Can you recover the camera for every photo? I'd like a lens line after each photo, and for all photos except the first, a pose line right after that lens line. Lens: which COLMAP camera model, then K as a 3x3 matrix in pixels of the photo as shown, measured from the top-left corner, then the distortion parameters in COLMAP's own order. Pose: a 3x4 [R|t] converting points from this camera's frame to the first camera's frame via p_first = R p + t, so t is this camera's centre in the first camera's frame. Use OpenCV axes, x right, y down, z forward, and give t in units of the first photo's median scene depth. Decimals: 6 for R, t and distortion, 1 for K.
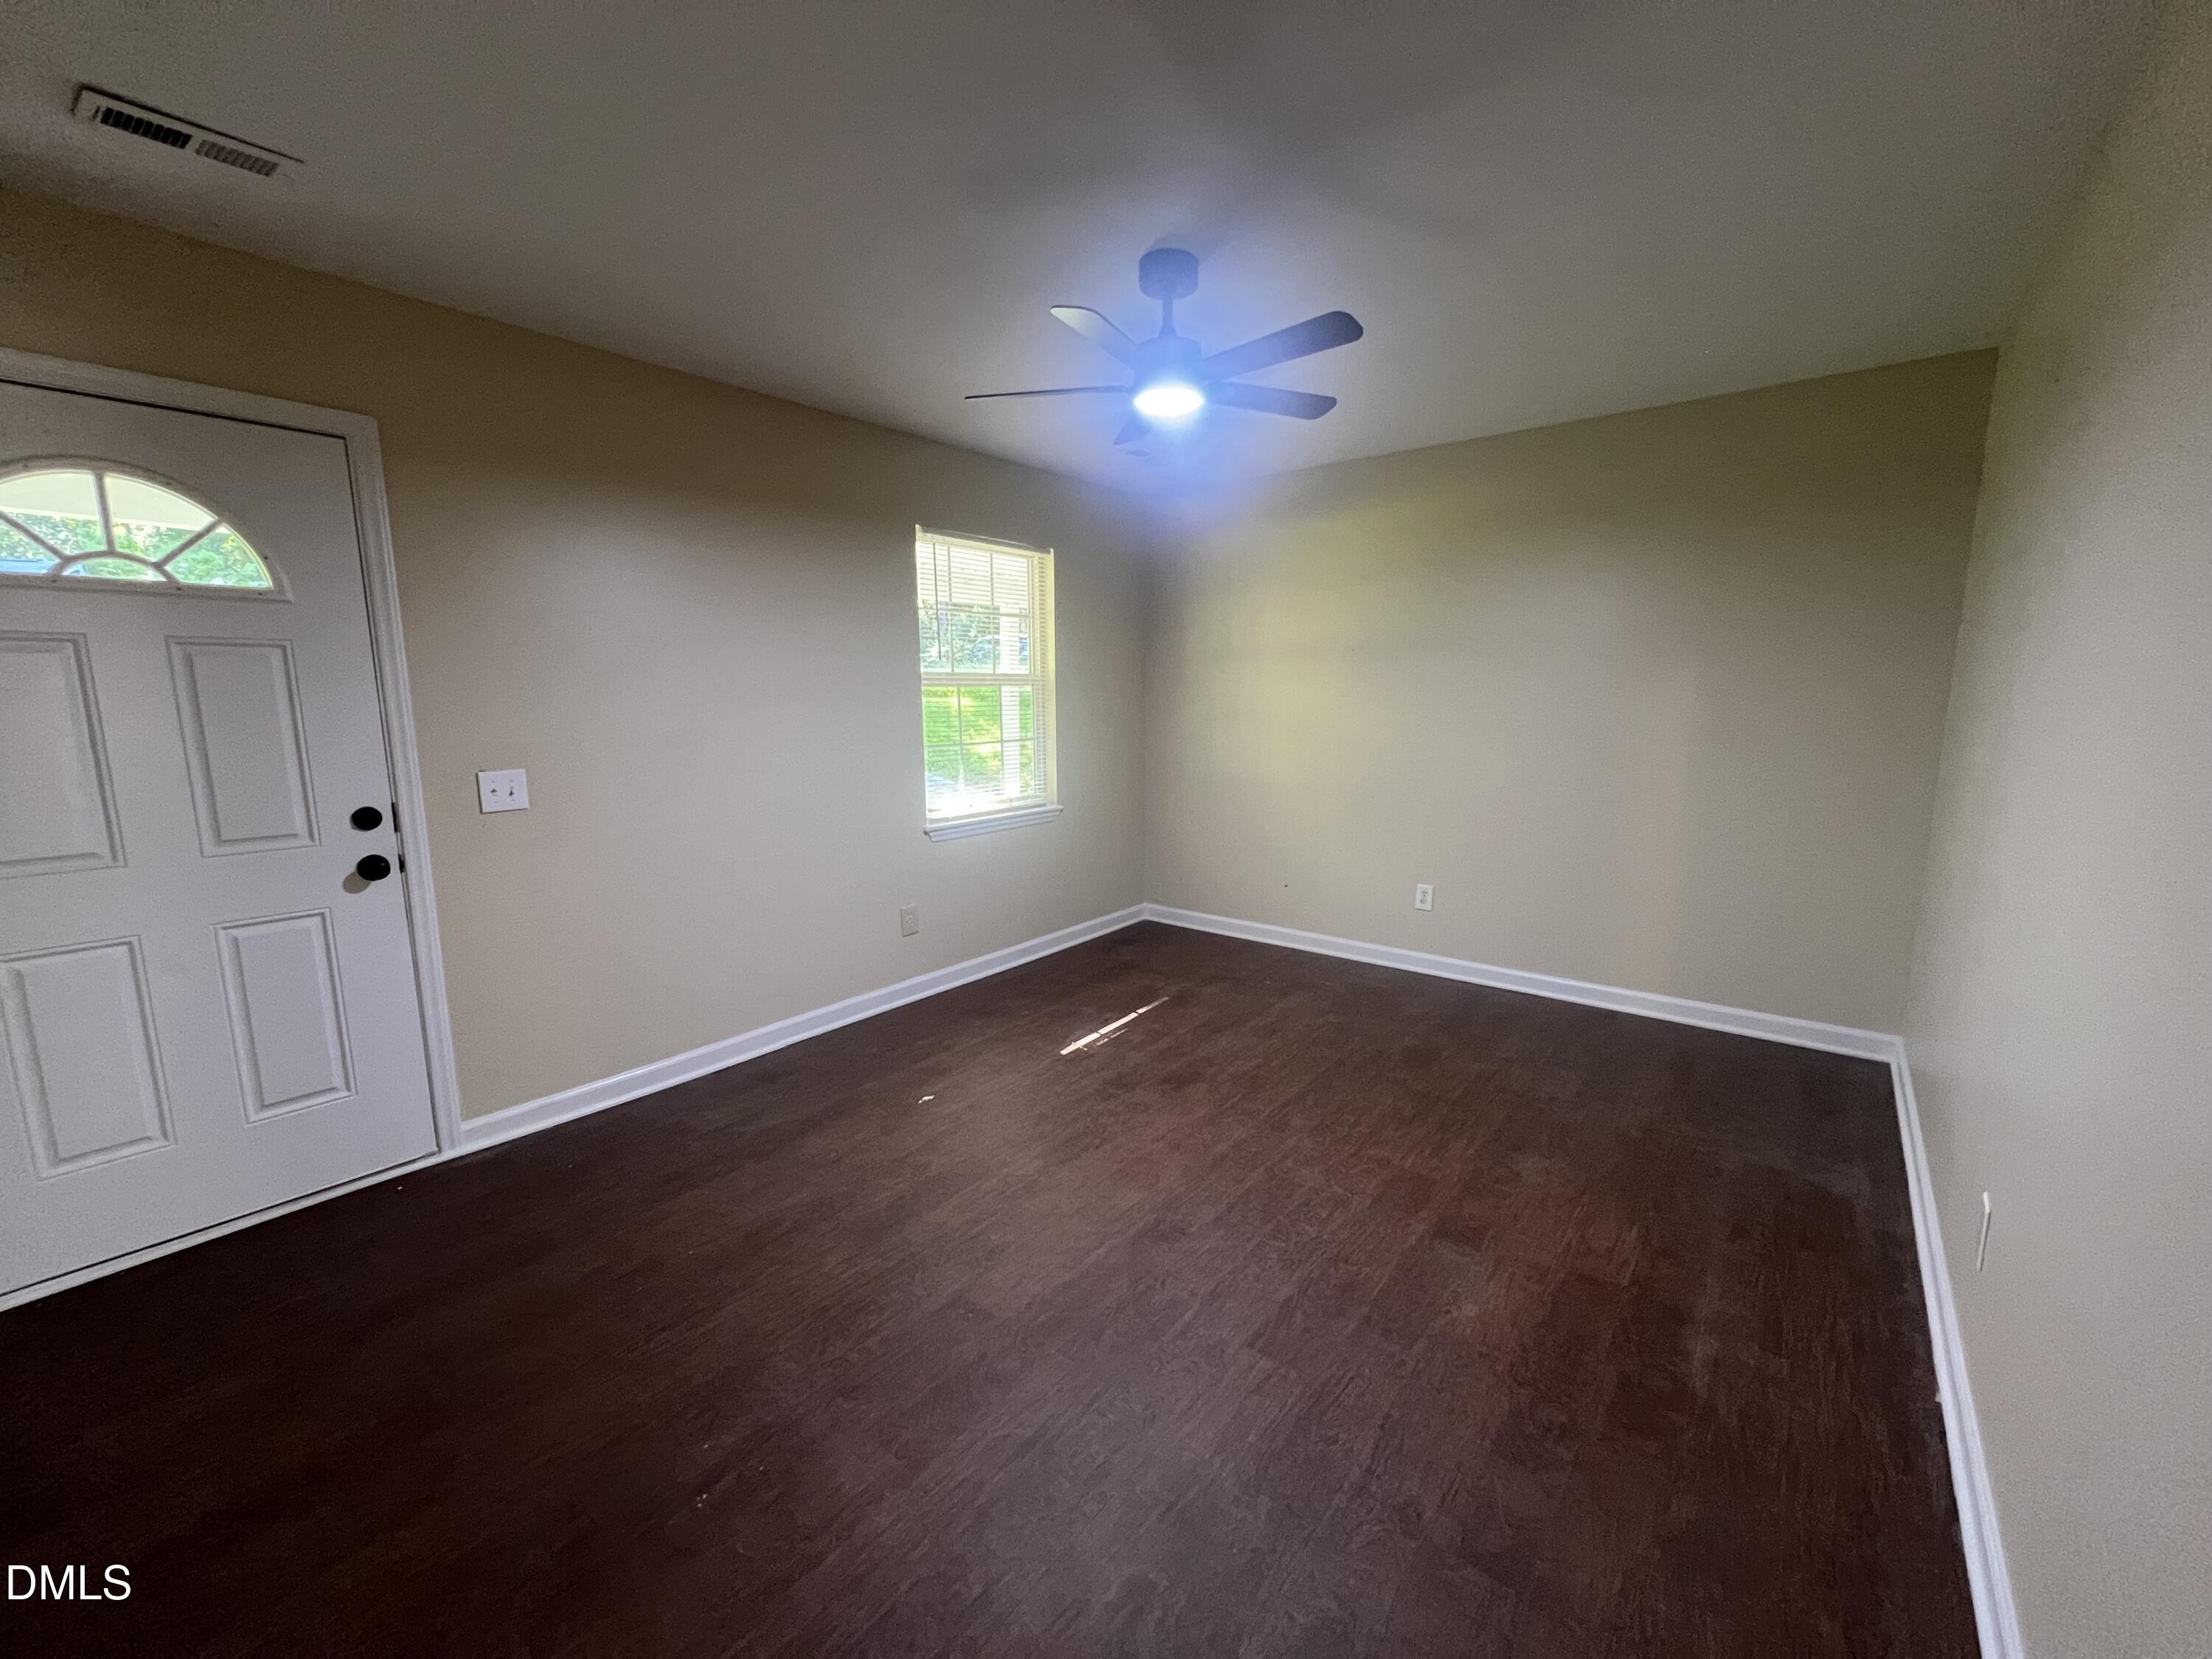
lens RADIAL K [[887.9, 0, 1110.5], [0, 887.9, 831.5], [0, 0, 1]] dist [-0.001704, 0.000402]
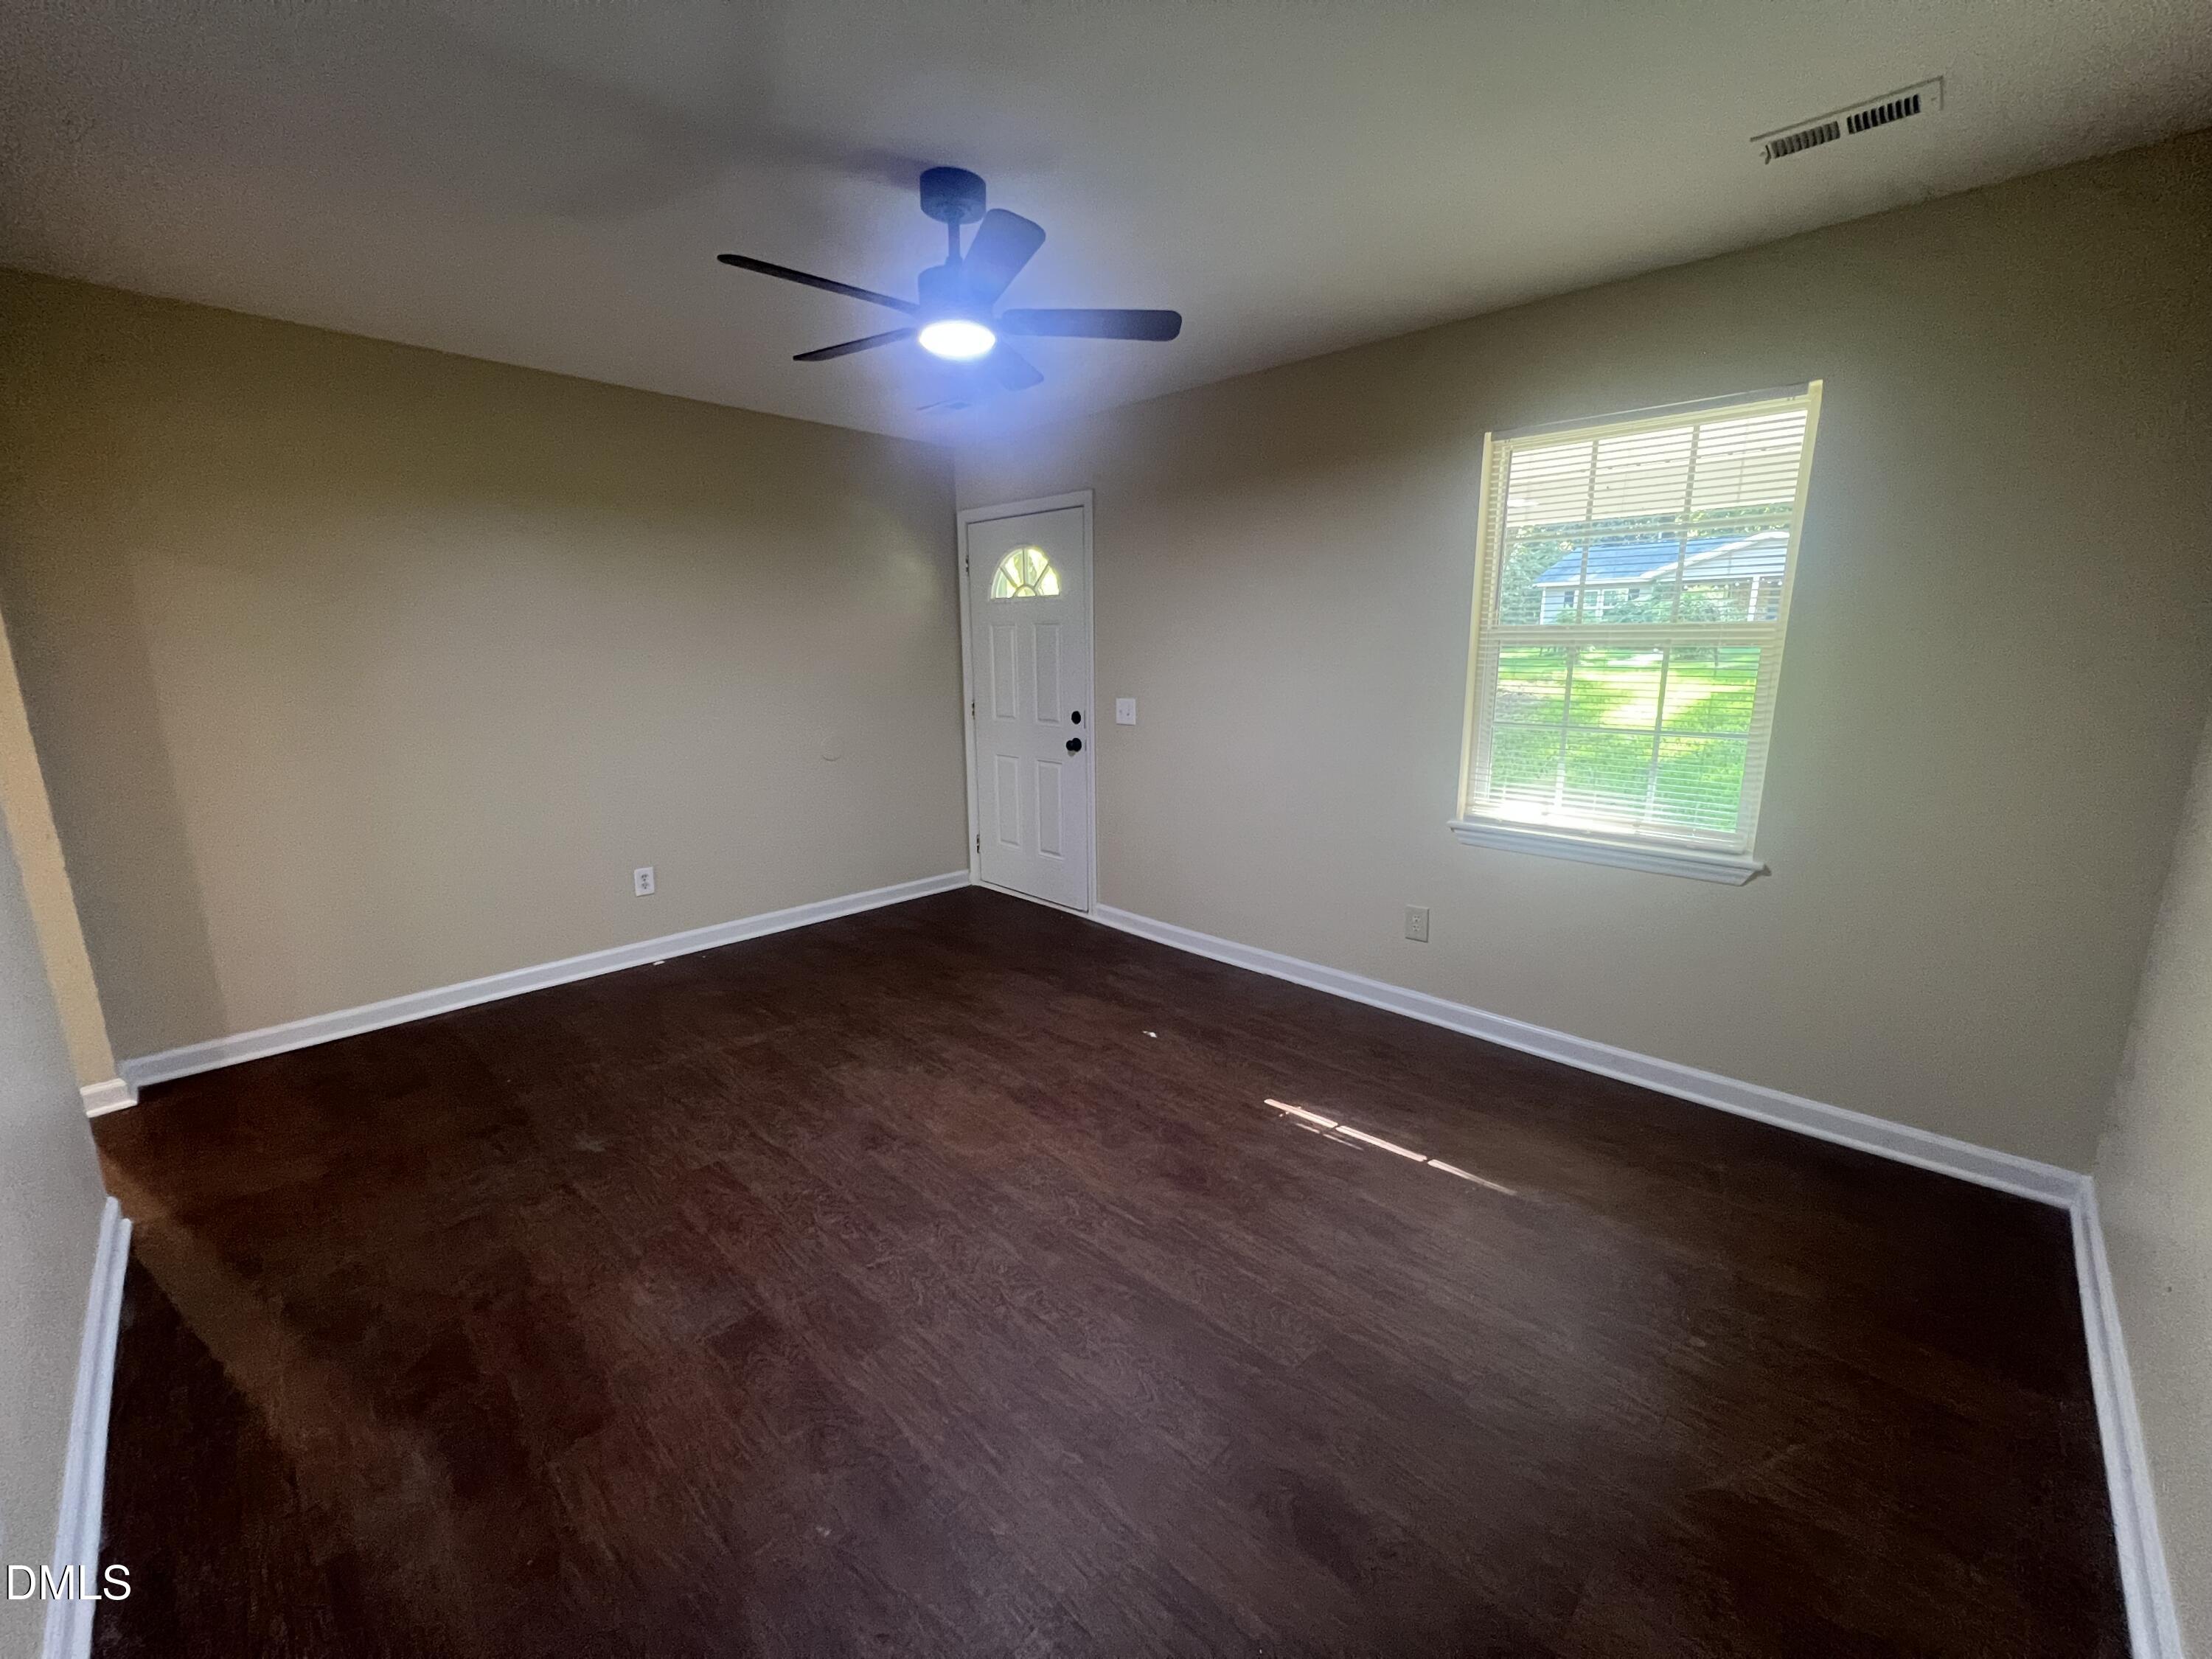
lens RADIAL K [[887.9, 0, 1105.6], [0, 887.9, 822.8], [0, 0, 1]] dist [0.000401, -0.000165]
pose [[-0.095808, 0.202695, -0.974544, 0.887657], [-0.154716, 0.964117, 0.215736, -0.188518], [0.983303, 0.171446, -0.061010, 1.085728]]
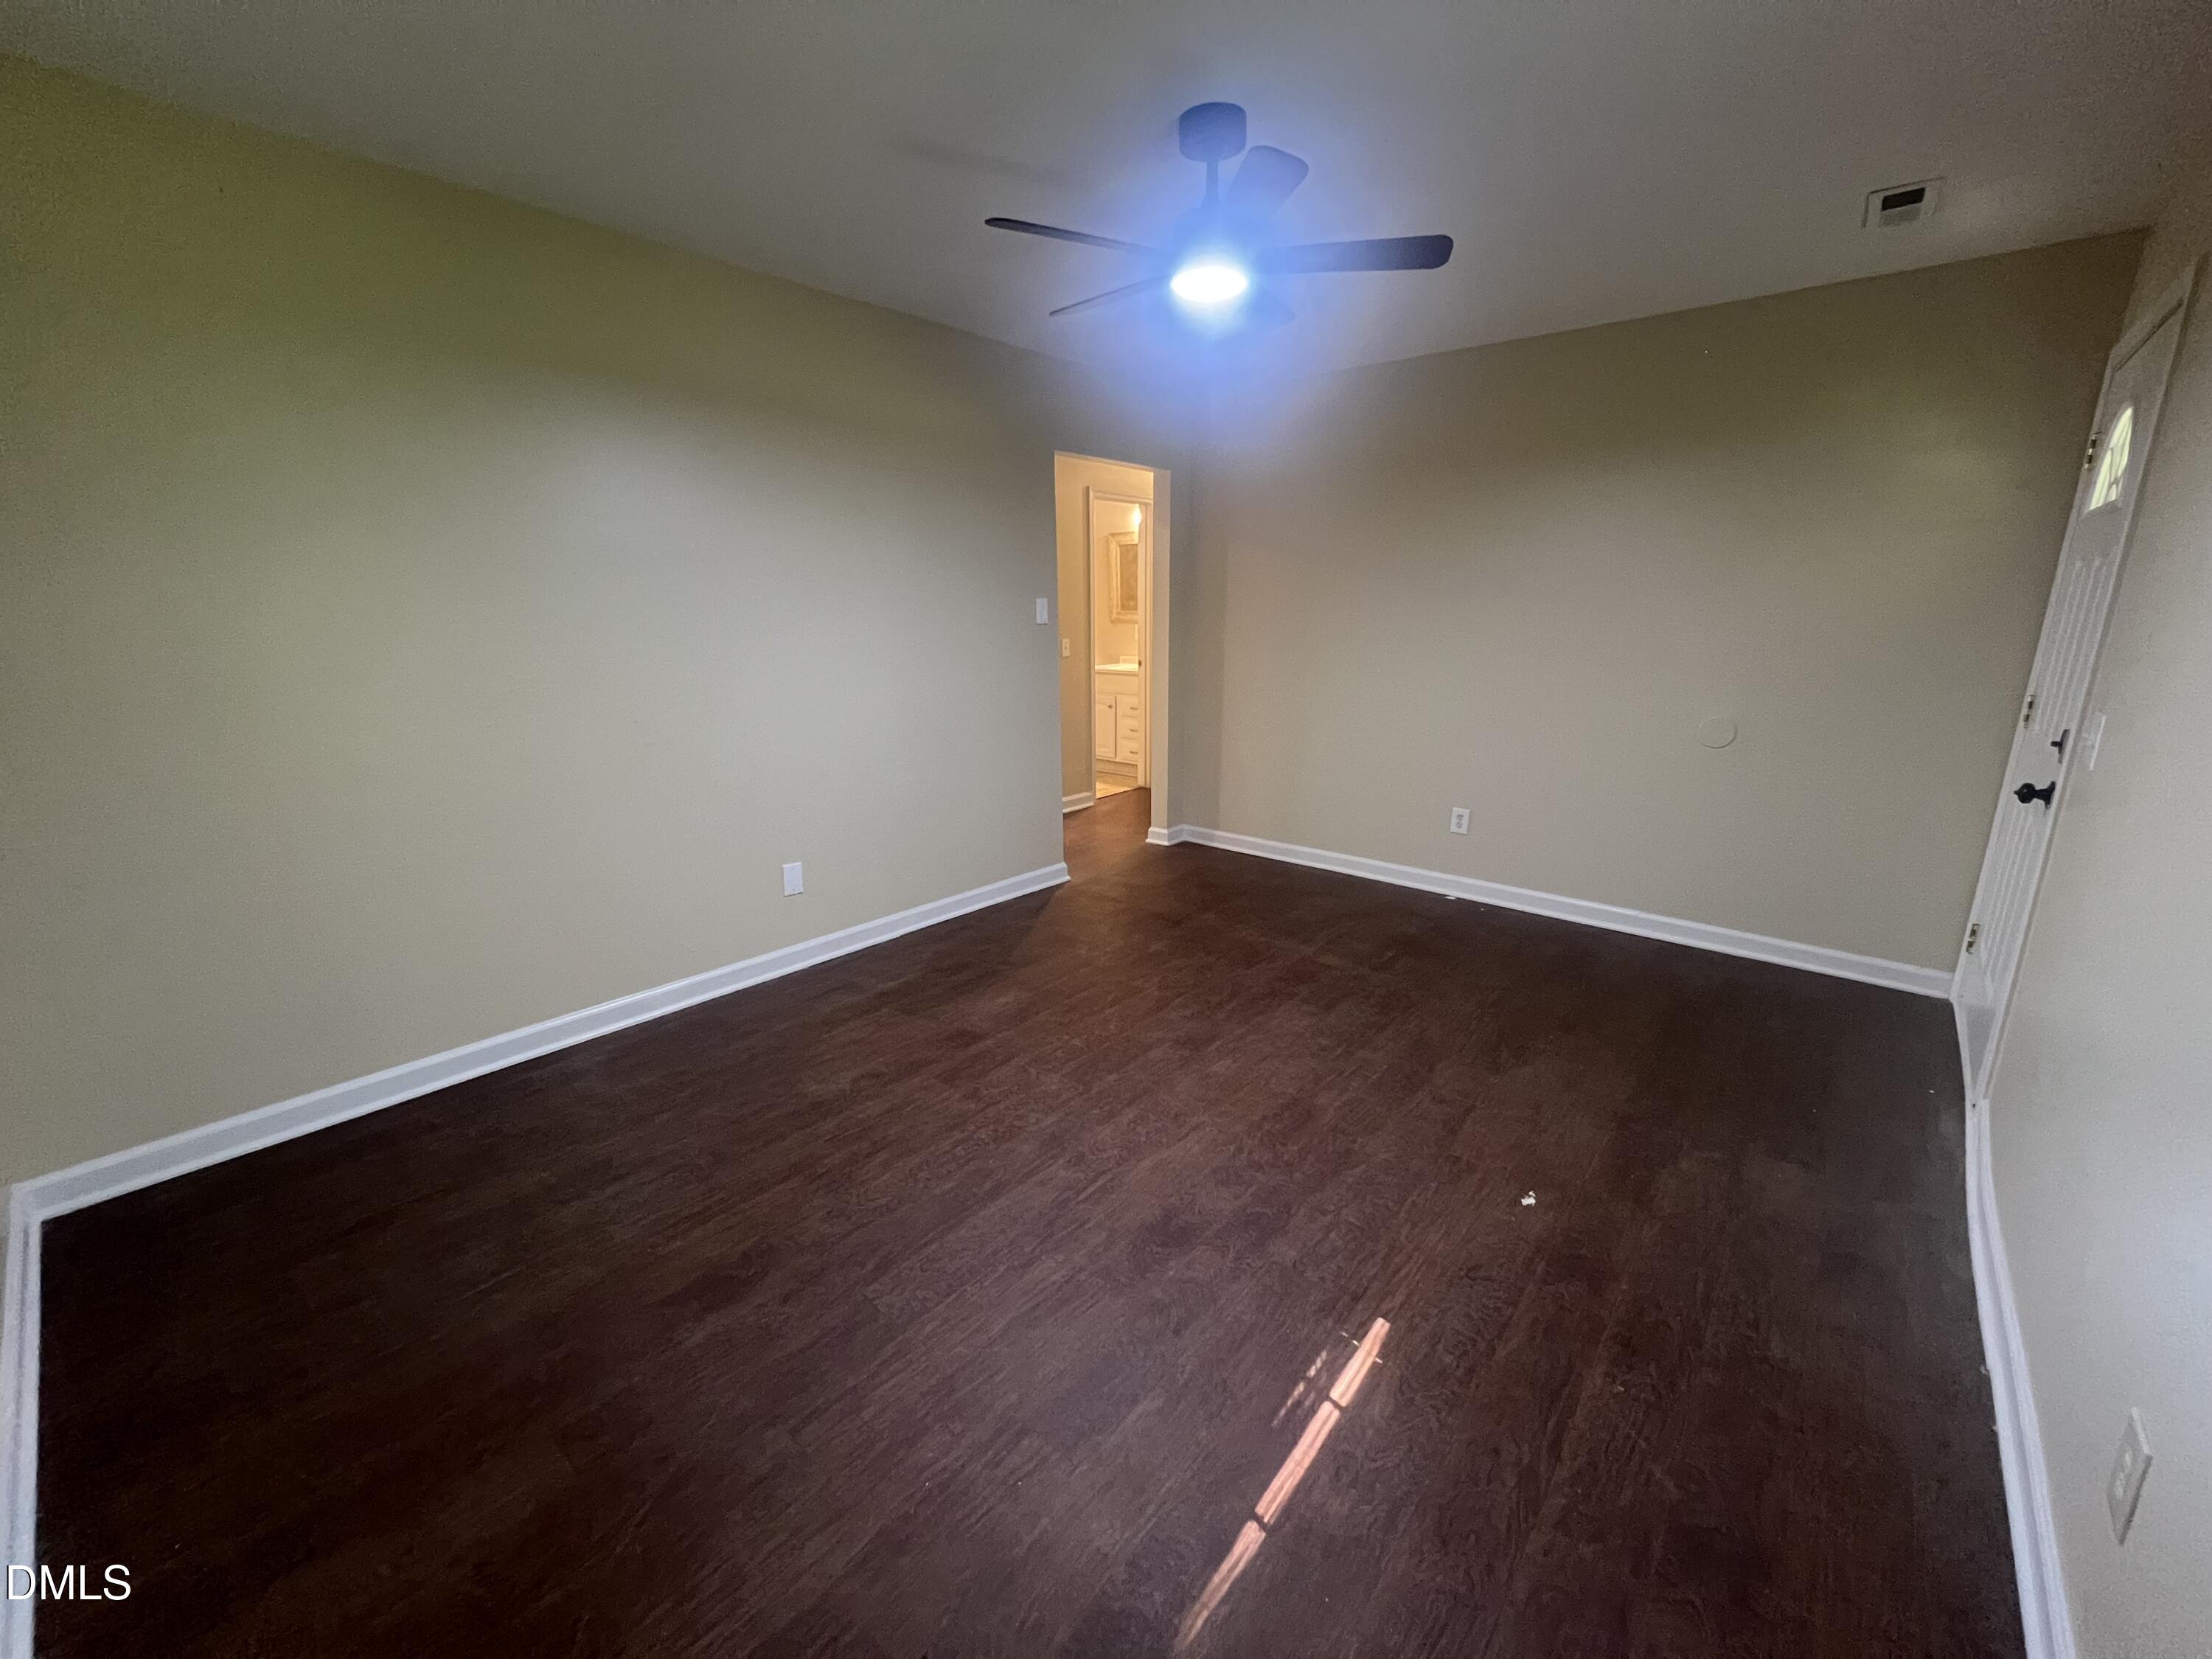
lens RADIAL K [[887.9, 0, 1110.5], [0, 887.9, 831.5], [0, 0, 1]] dist [-0.001704, 0.000402]
pose [[-0.999231, -0.002865, 0.039107, 0.108806], [0.013165, 0.914924, 0.403412, -0.283569], [-0.036936, 0.403617, -0.914182, 1.723822]]
